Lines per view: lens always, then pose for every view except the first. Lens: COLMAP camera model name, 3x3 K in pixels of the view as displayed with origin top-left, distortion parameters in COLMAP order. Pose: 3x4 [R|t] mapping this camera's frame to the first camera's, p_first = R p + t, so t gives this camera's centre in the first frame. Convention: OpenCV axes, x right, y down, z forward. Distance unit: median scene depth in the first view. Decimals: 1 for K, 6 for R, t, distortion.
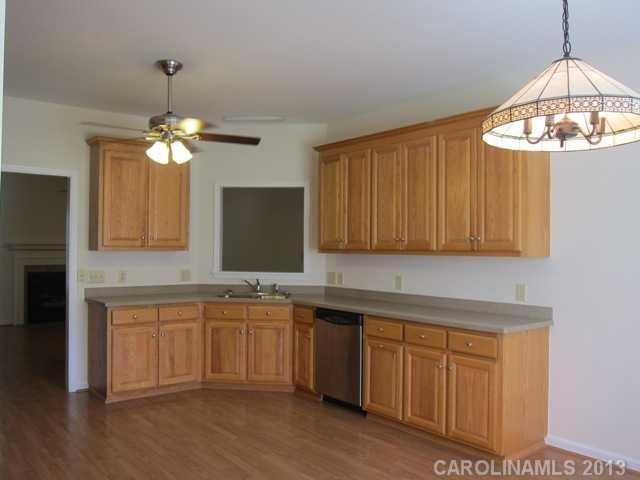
lens RADIAL K [[553.2, 0, 319.0], [0, 553.2, 242.4], [0, 0, 1]] dist [0.006289, -0.009920]
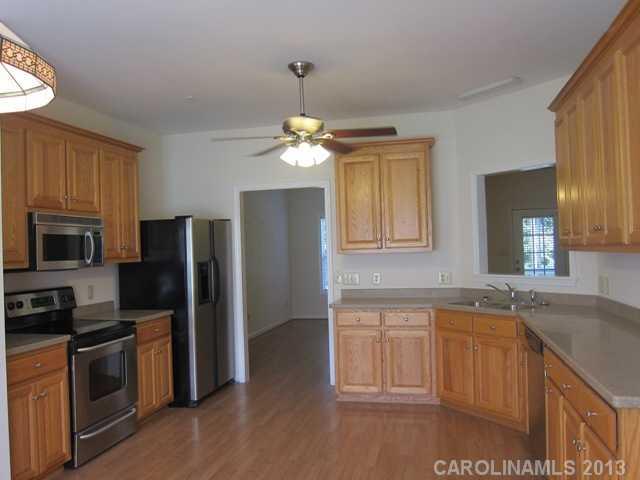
lens RADIAL K [[553.2, 0, 319.2], [0, 553.2, 239.4], [0, 0, 1]] dist [0.006289, -0.009920]
pose [[0.622712, -0.040916, -0.781380, 0.385748], [0.039816, 0.998995, -0.020581, 0.007449], [0.781437, -0.018296, 0.623716, 0.304063]]
